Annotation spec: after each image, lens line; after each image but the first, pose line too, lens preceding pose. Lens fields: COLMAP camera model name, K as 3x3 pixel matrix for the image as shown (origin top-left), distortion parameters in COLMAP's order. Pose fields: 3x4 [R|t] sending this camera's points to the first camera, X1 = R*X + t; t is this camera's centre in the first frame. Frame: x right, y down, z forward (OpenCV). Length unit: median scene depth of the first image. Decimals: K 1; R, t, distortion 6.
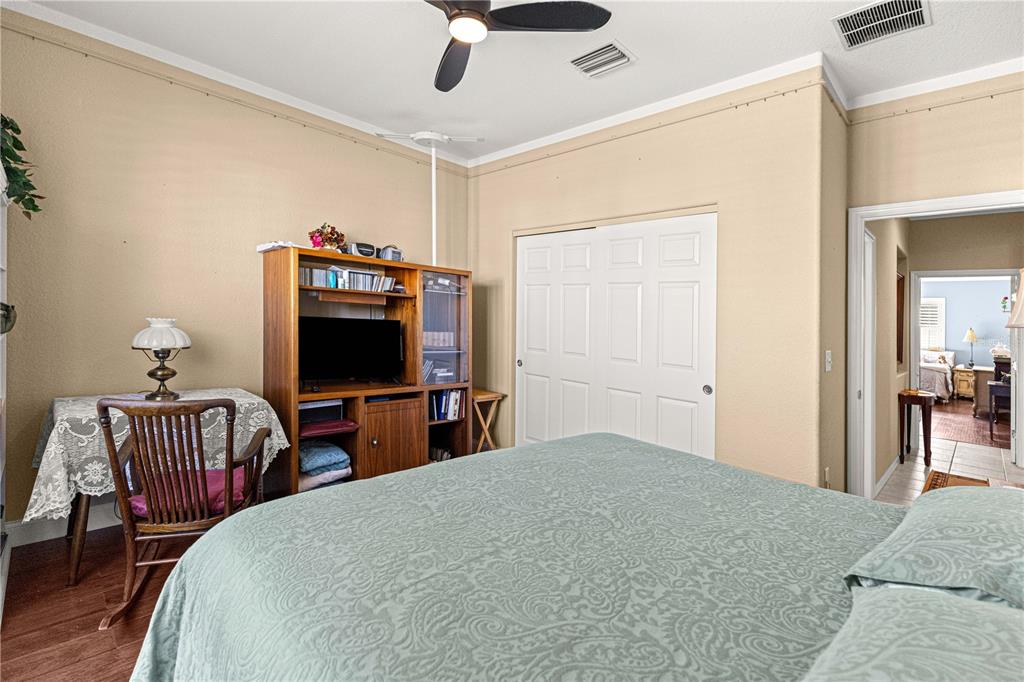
lens RADIAL K [[468.1, 0, 512.3], [0, 468.1, 343.5], [0, 0, 1]] dist [0.006386, -0.000054]
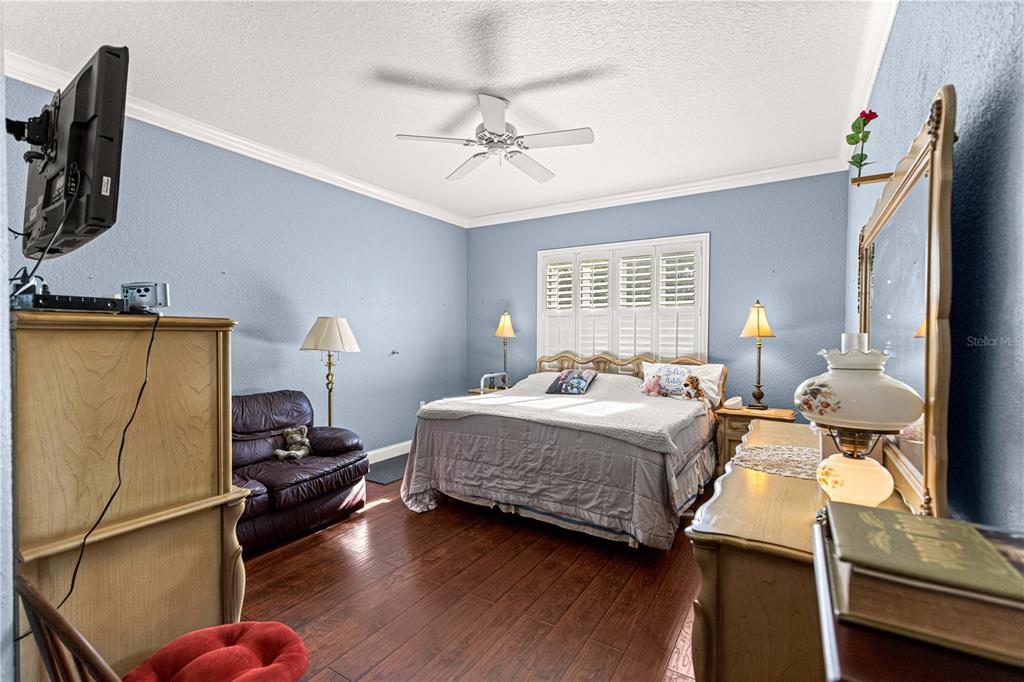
lens RADIAL K [[458.5, 0, 507.5], [0, 458.5, 345.2], [0, 0, 1]] dist [0.009018, -0.000444]
pose [[0.973993, -0.005491, 0.226510, 0.676186], [0.002031, 0.999878, 0.015502, -0.006048], [-0.226568, -0.014638, 0.973885, 0.664590]]
